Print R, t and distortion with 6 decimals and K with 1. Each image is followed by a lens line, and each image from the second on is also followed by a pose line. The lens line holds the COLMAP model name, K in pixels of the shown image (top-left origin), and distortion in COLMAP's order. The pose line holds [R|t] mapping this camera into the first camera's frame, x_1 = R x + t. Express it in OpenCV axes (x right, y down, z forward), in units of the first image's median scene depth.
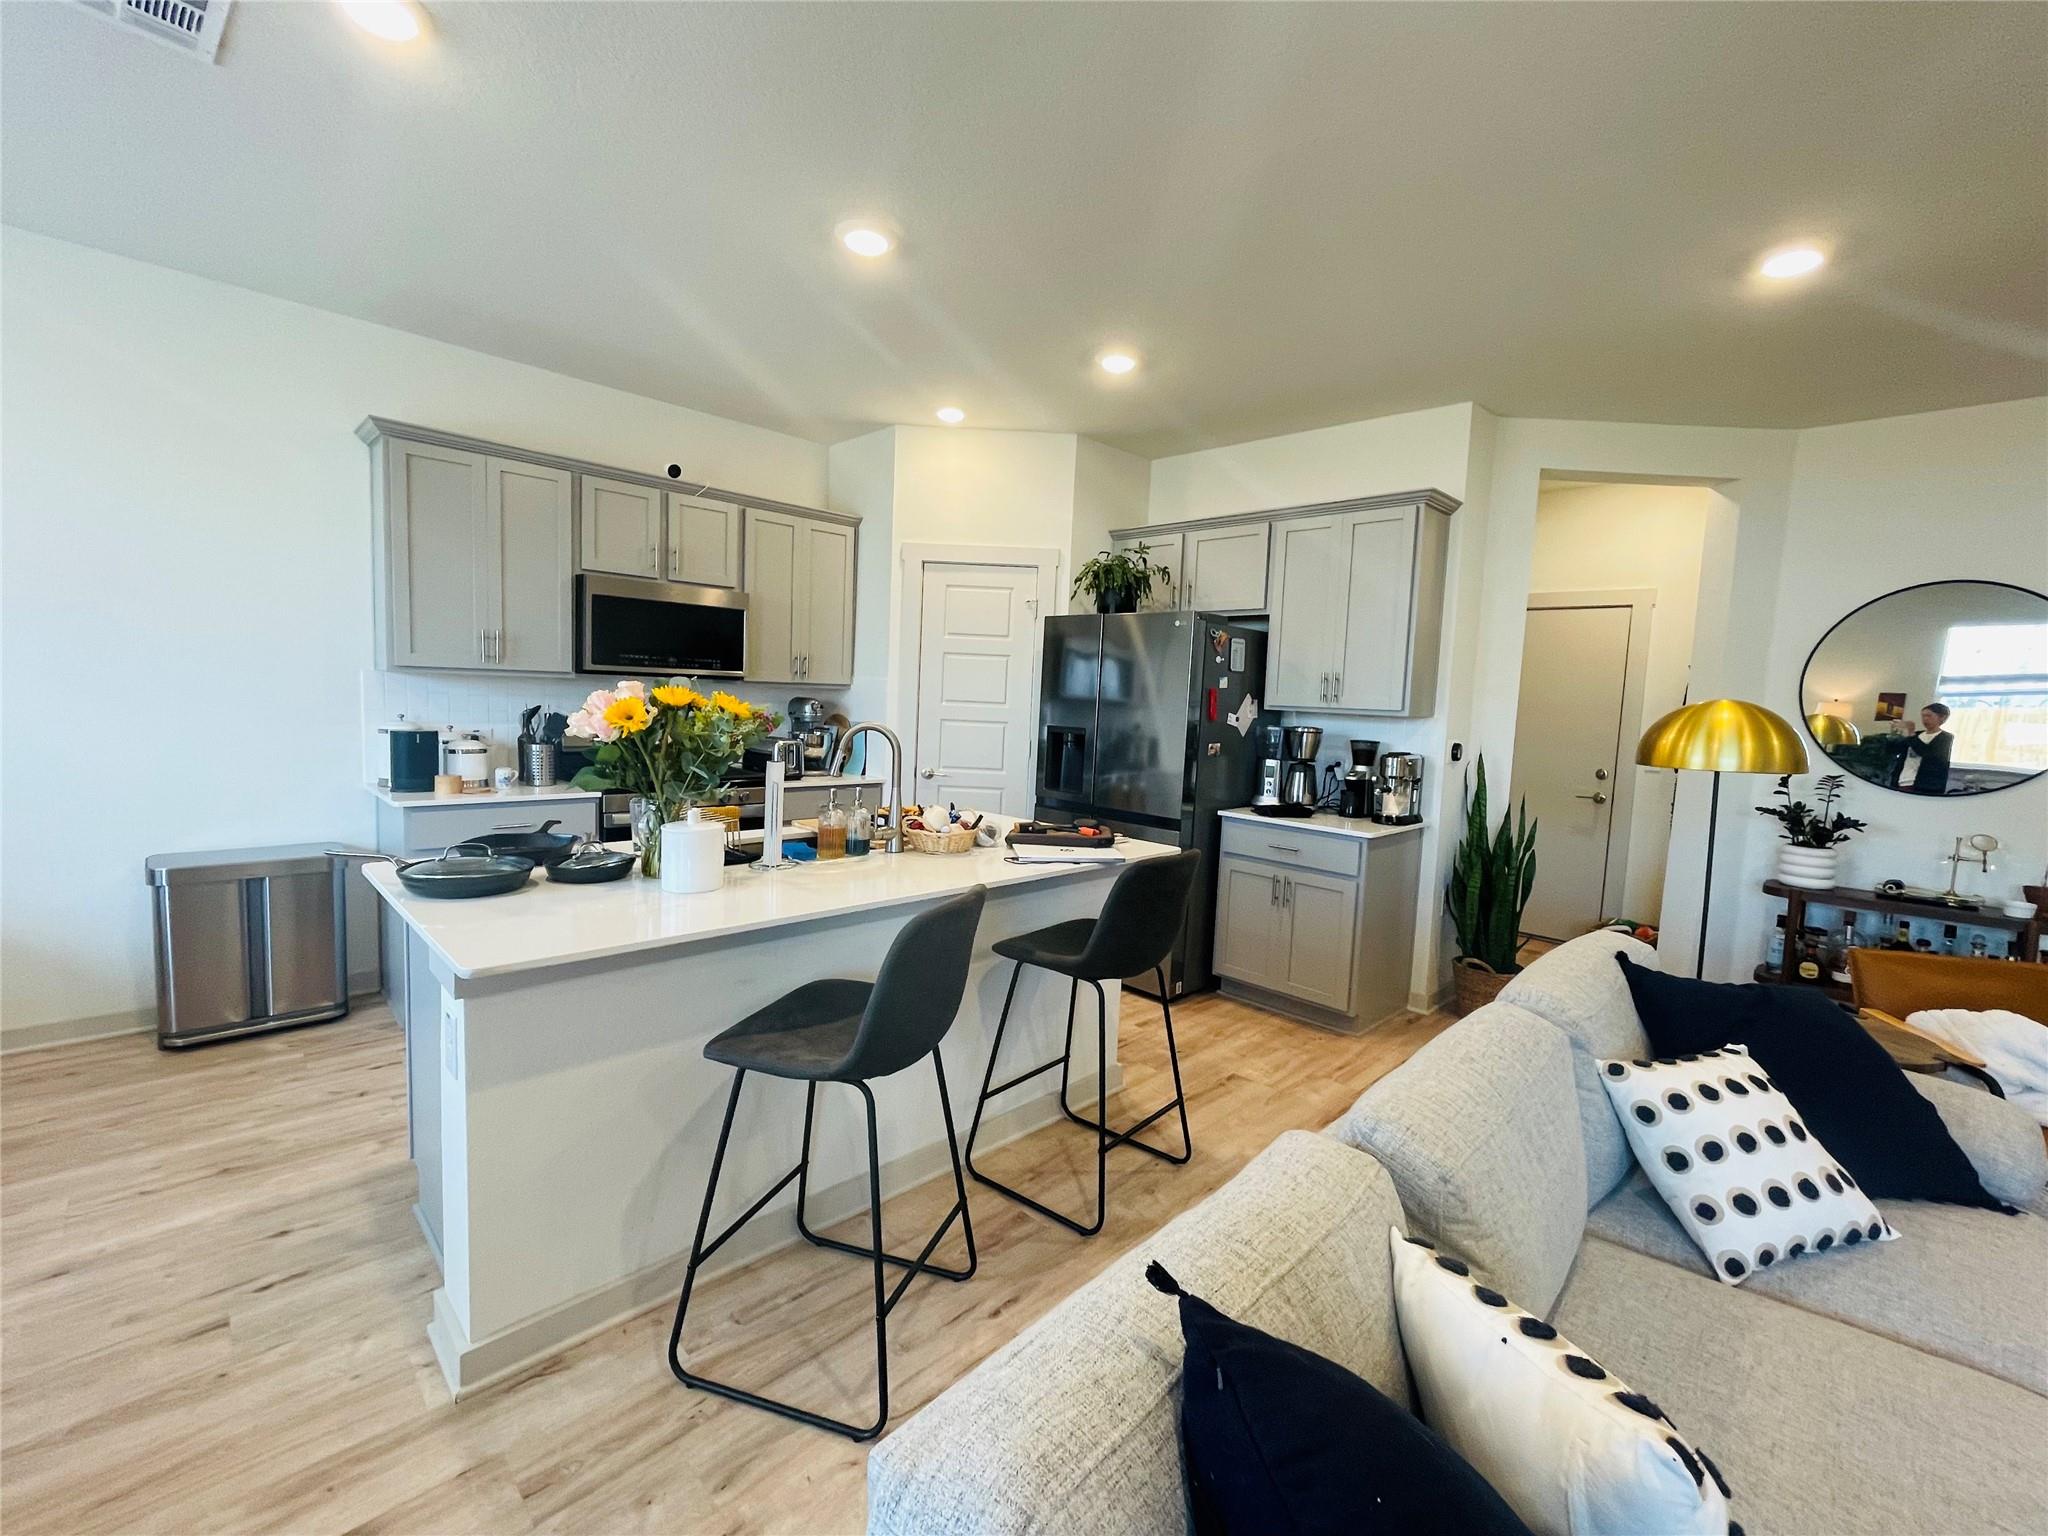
lens RADIAL K [[854.1, 0, 1018.9], [0, 854.1, 768.7], [0, 0, 1]] dist [-0.000811, 0.000438]
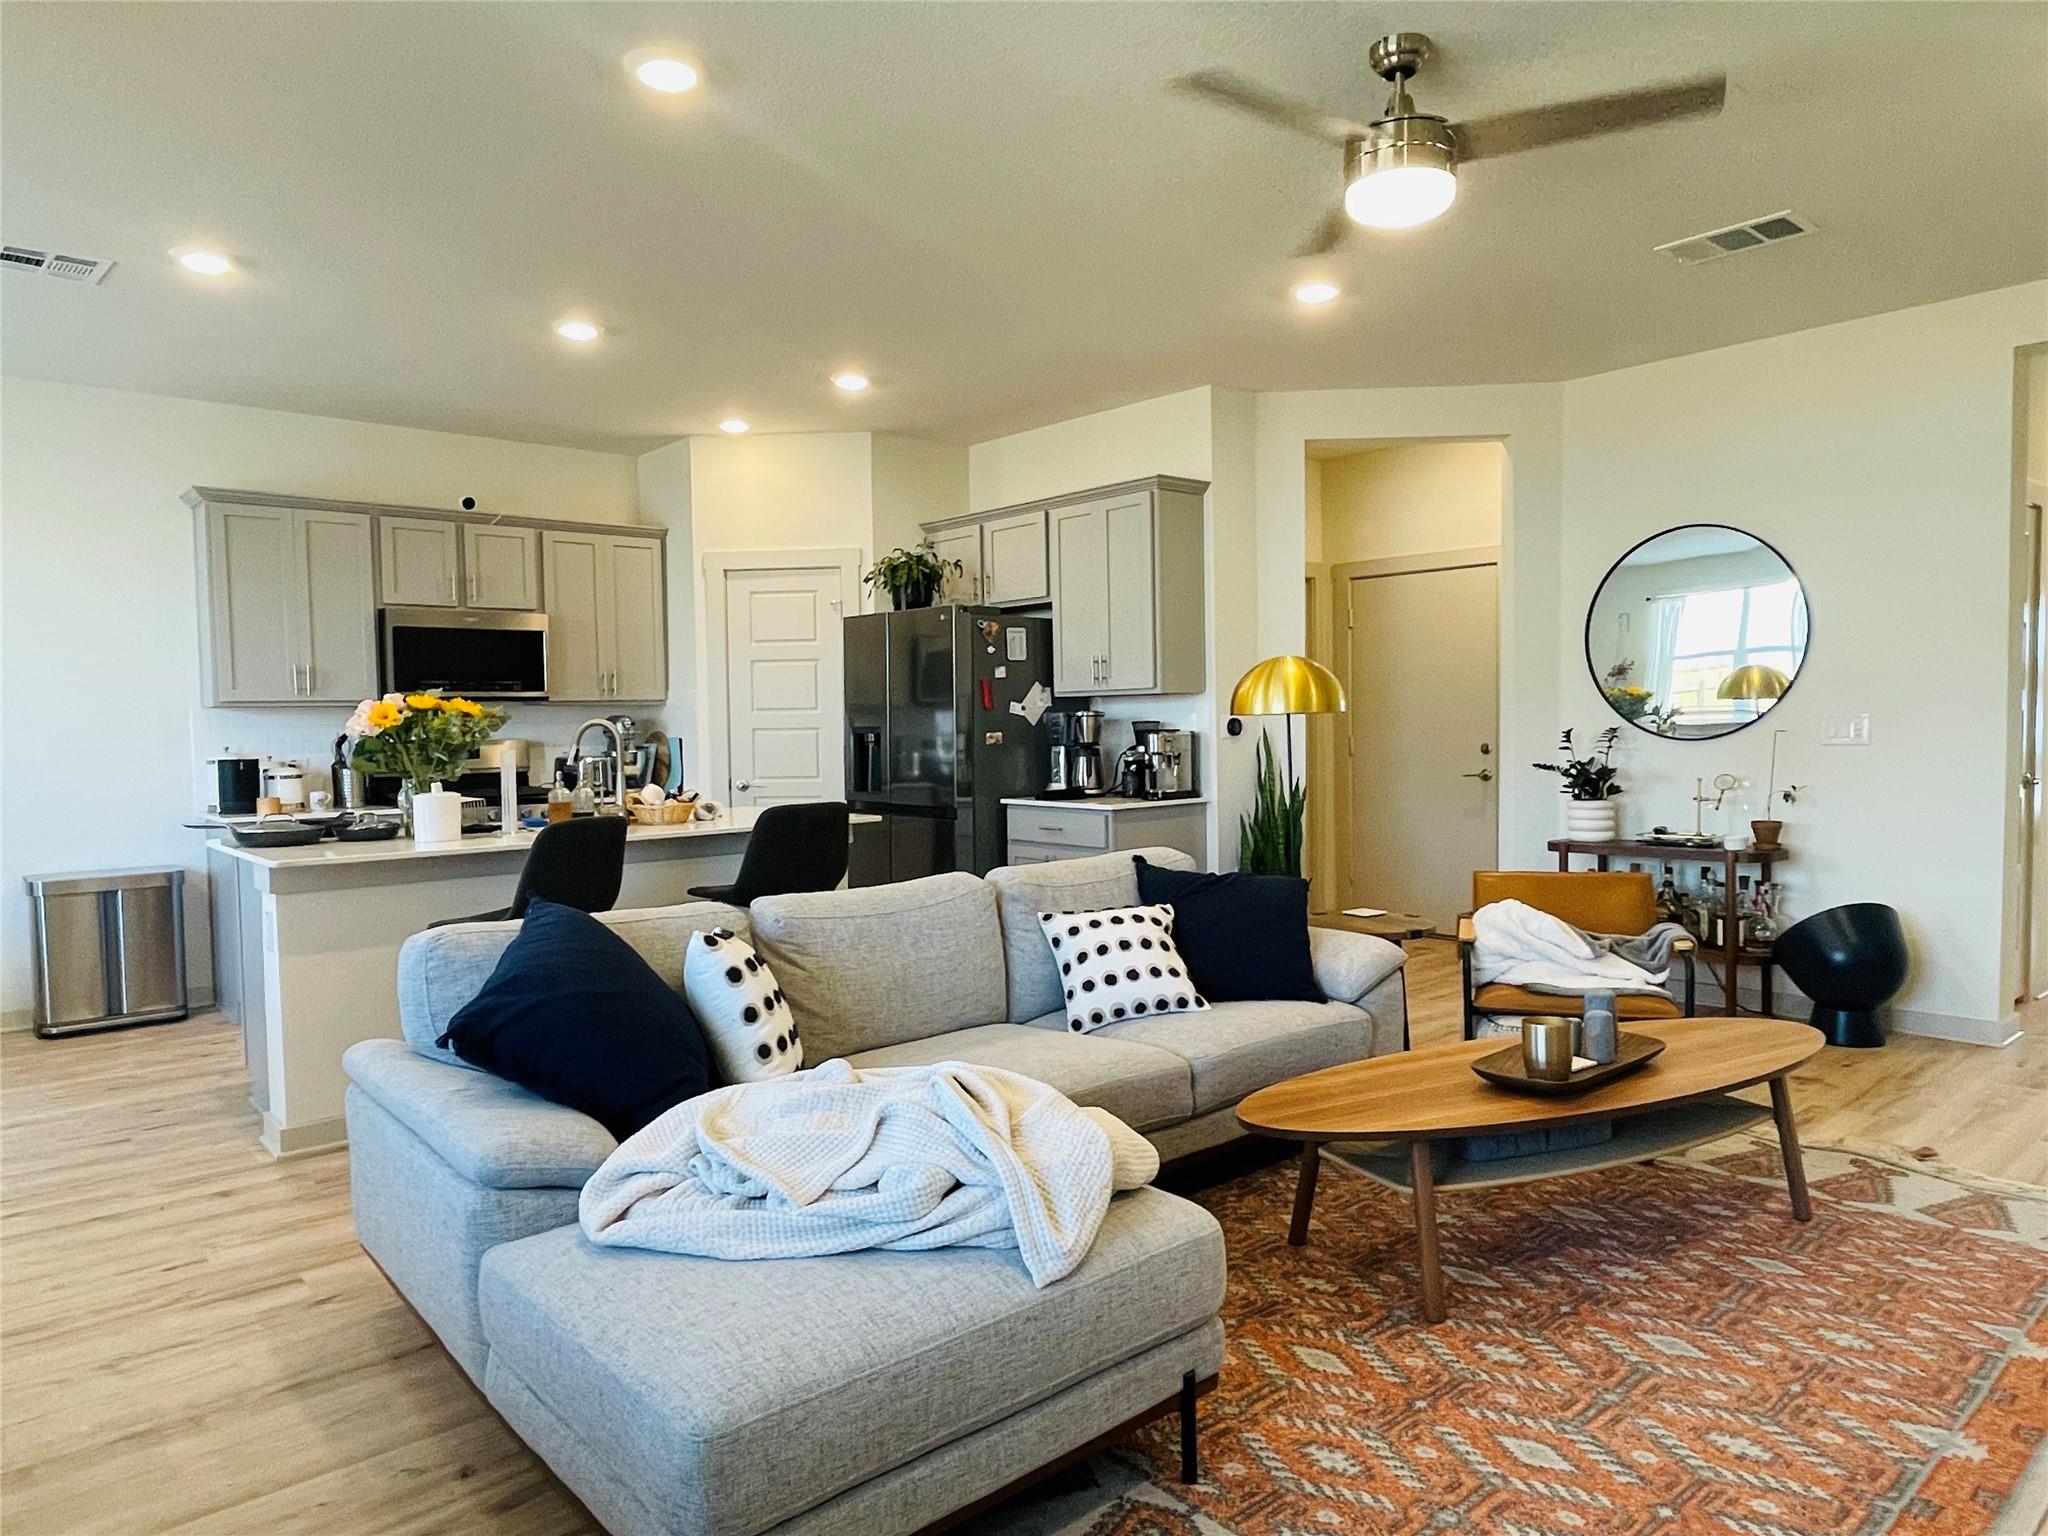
lens RADIAL K [[1289.8, 0, 1005.5], [0, 1289.8, 783.7], [0, 0, 1]] dist [0.008784, -0.005276]
pose [[0.995551, -0.056073, -0.075728, 0.364108], [0.052940, 0.997681, -0.042769, 0.098924], [0.077951, 0.038570, 0.996211, -0.527979]]
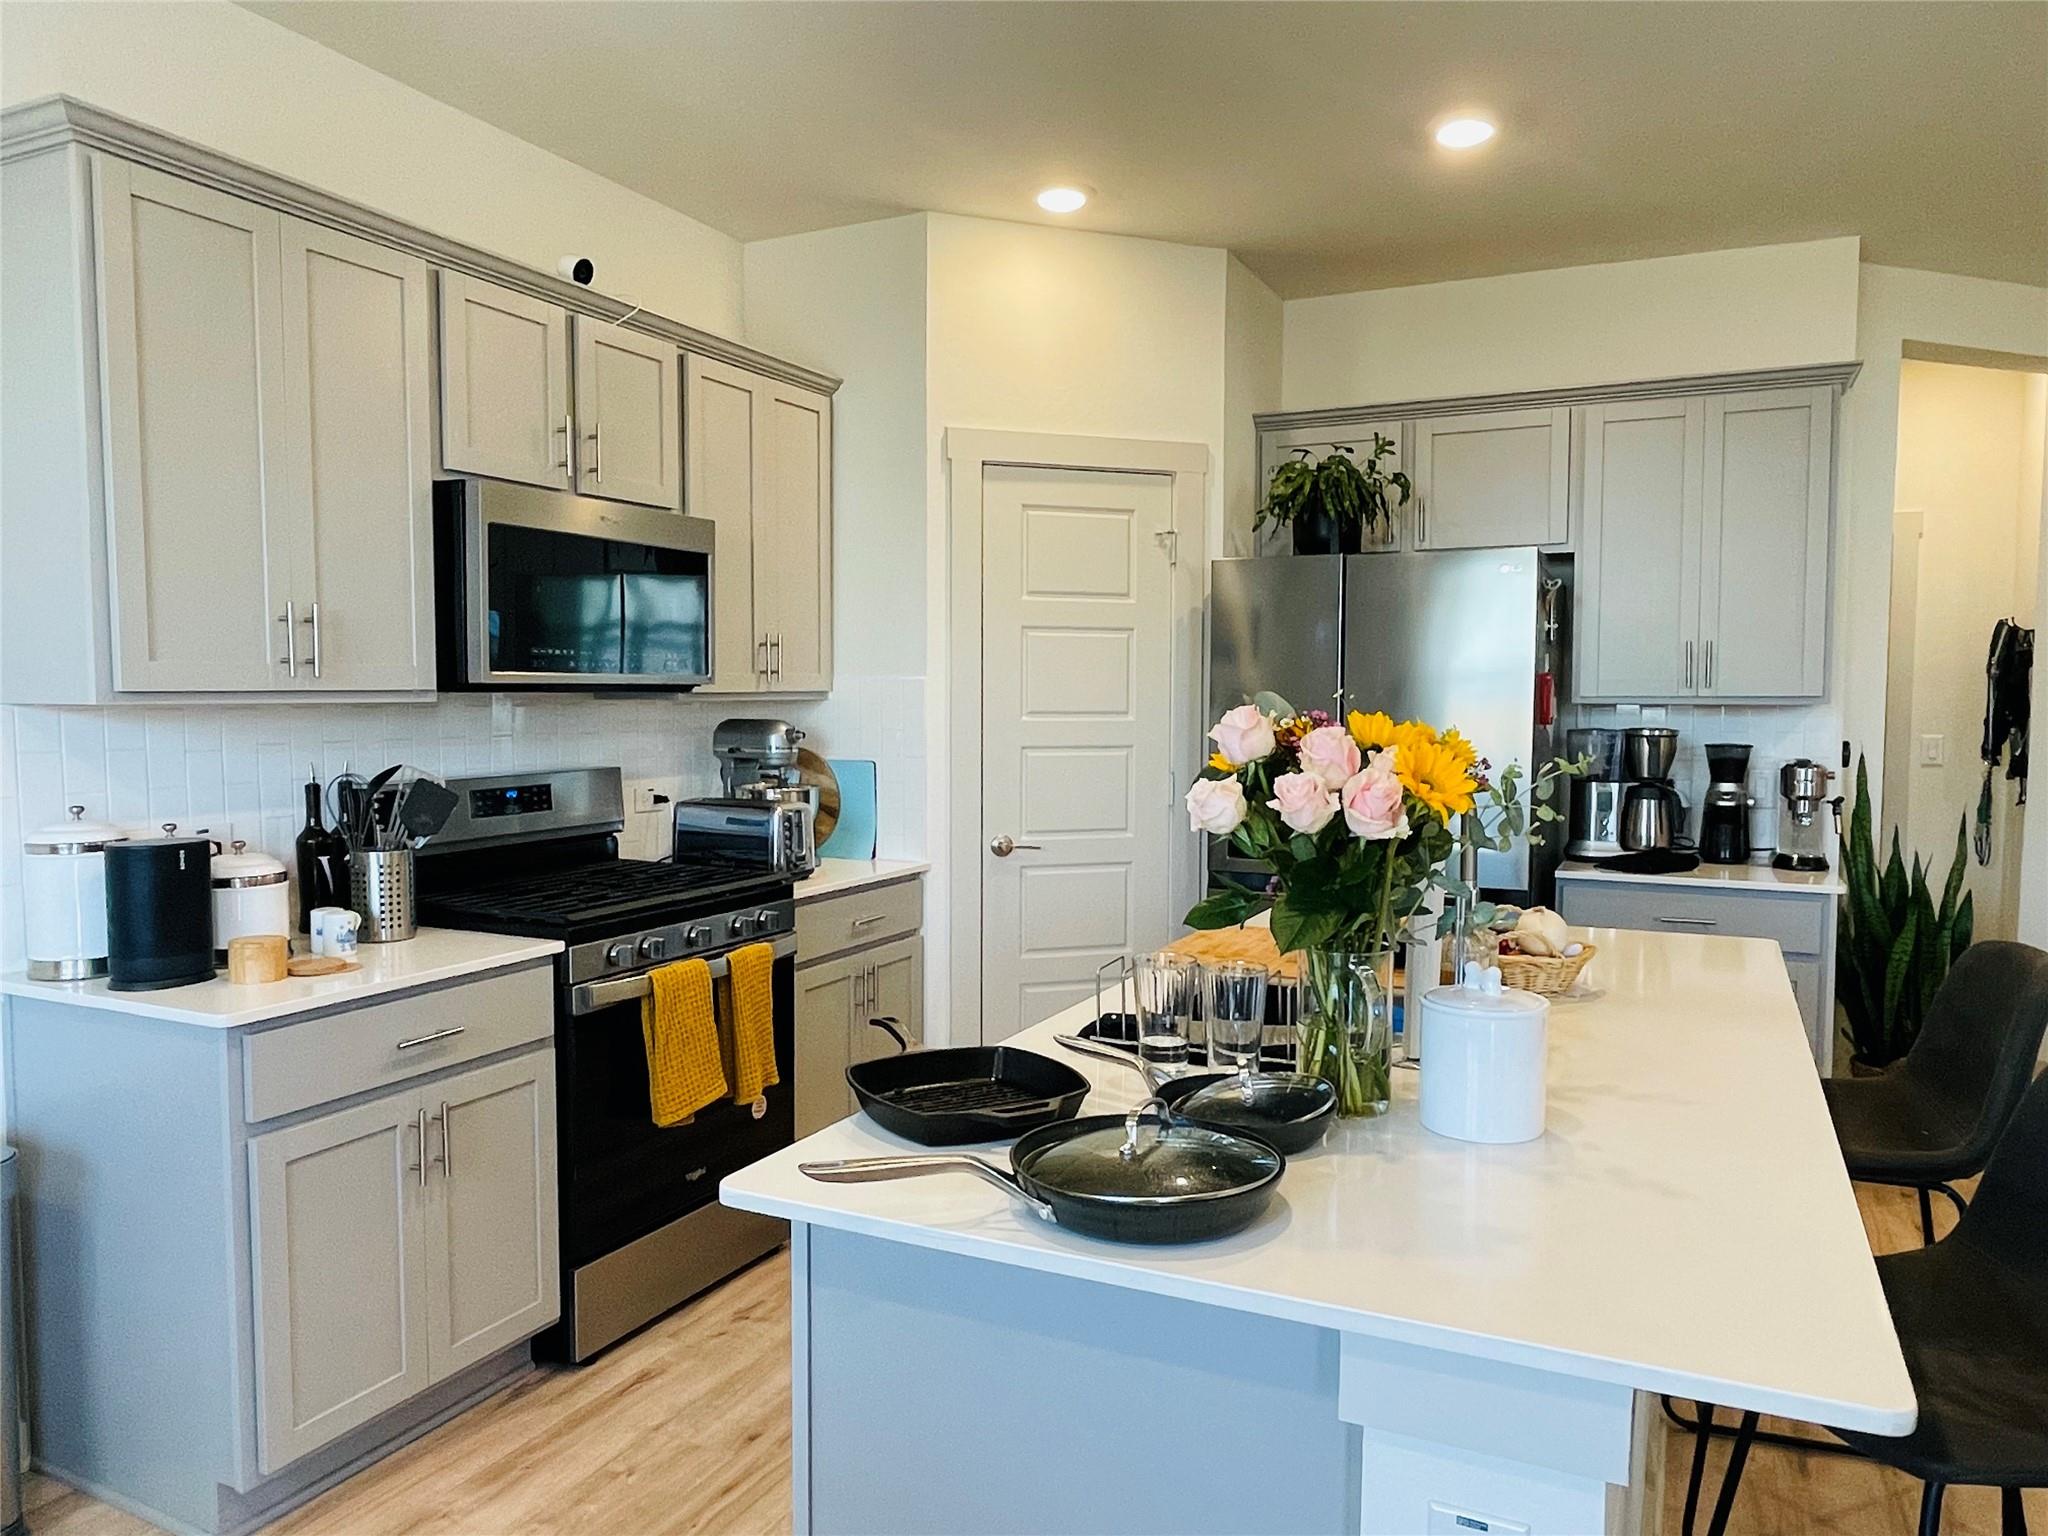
lens RADIAL K [[1410.1, 0, 1022.5], [0, 1410.1, 776.6], [0, 0, 1]] dist [0.029437, -0.005714]
pose [[0.941167, -0.061282, 0.332340, -0.474187], [0.067885, 0.997659, -0.008282, -0.037291], [-0.331055, 0.030356, 0.943123, 0.165496]]
